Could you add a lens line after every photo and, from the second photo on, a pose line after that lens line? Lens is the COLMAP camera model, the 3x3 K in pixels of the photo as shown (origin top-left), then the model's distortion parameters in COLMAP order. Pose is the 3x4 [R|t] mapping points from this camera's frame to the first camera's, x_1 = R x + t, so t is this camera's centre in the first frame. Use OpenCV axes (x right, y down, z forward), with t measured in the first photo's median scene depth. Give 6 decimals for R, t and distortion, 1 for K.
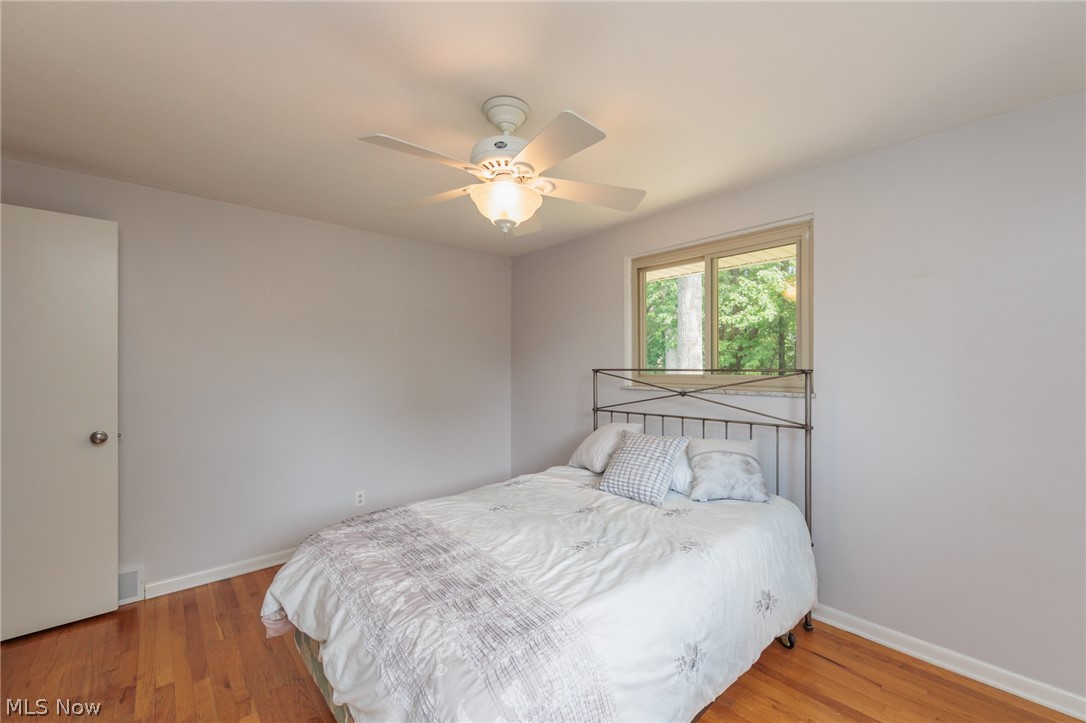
lens RADIAL K [[437.9, 0, 545.0], [0, 437.9, 362.0], [0, 0, 1]] dist [-0.001808, -0.000647]
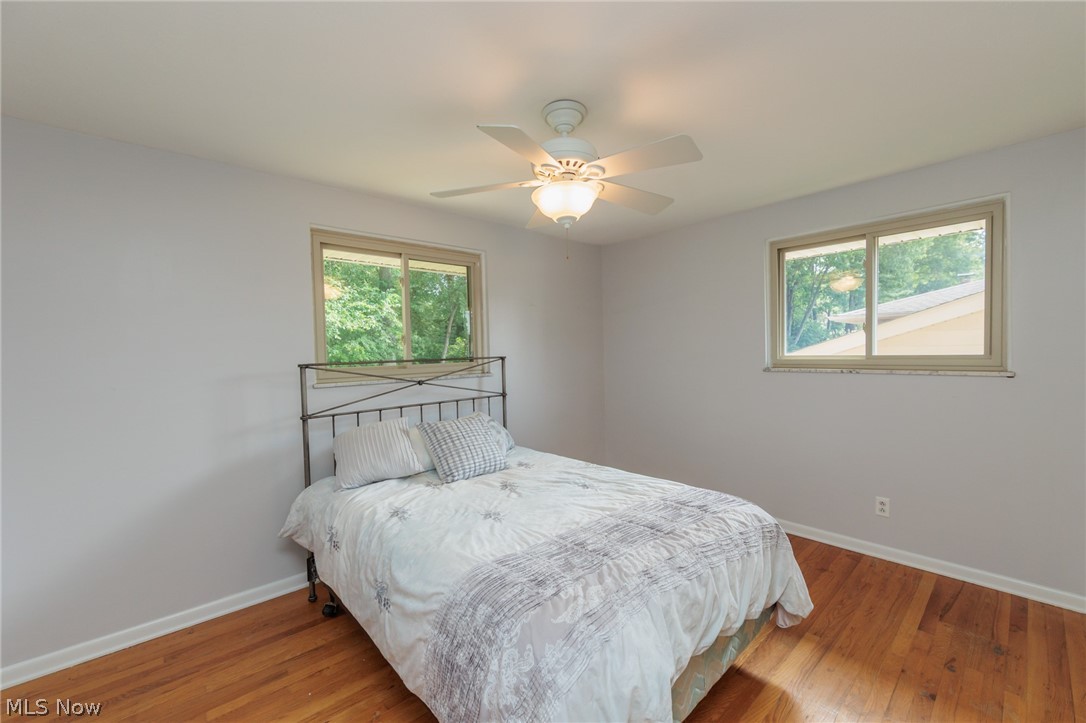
lens RADIAL K [[437.9, 0, 545.0], [0, 437.9, 362.0], [0, 0, 1]] dist [-0.001808, -0.000647]
pose [[-0.003777, -0.021520, 0.999761, -0.861681], [0.017713, 0.999610, 0.021584, 0.004417], [-0.999836, 0.017790, -0.003394, 0.788912]]
